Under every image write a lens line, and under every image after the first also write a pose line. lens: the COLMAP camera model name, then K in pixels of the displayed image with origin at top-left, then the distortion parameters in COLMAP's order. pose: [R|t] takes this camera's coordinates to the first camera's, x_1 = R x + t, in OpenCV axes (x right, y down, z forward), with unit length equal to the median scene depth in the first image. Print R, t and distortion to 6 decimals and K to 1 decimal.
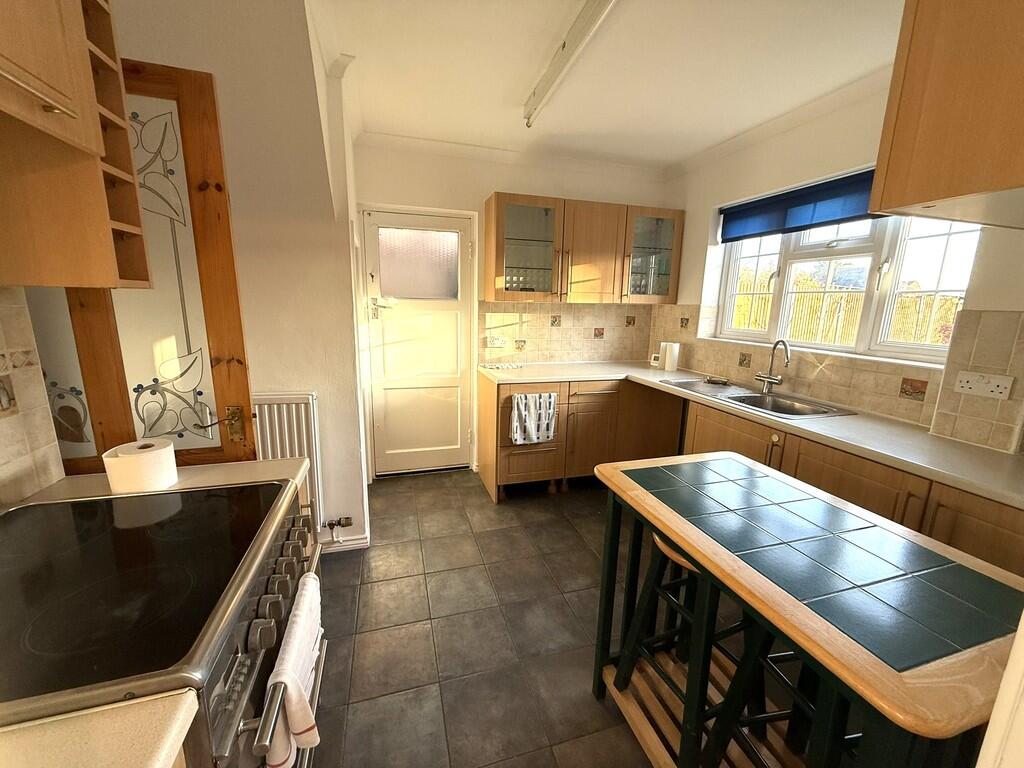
lens RADIAL K [[409.5, 0, 512.2], [0, 409.5, 385.9], [0, 0, 1]] dist [0.000825, 0.000157]
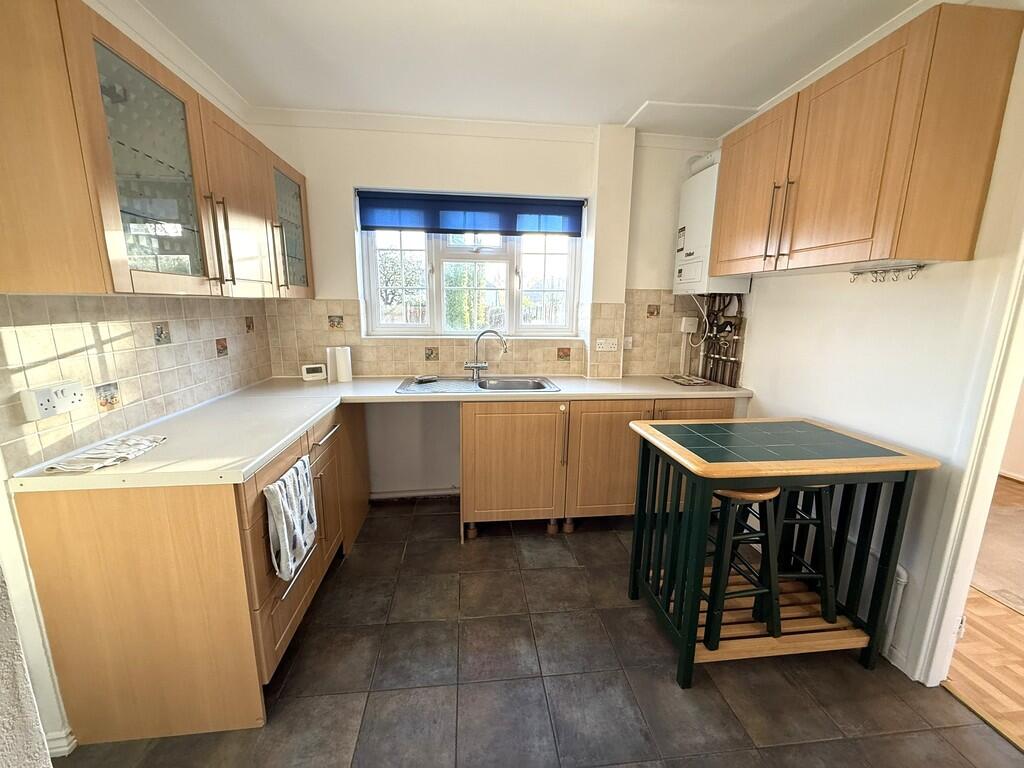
lens RADIAL K [[409.5, 0, 510.3], [0, 409.5, 382.1], [0, 0, 1]] dist [0.000825, 0.000157]
pose [[0.179689, -0.201944, 0.962772, -0.357118], [0.189693, 0.967447, 0.167521, -0.117573], [-0.965261, 0.152529, 0.212147, 0.555600]]
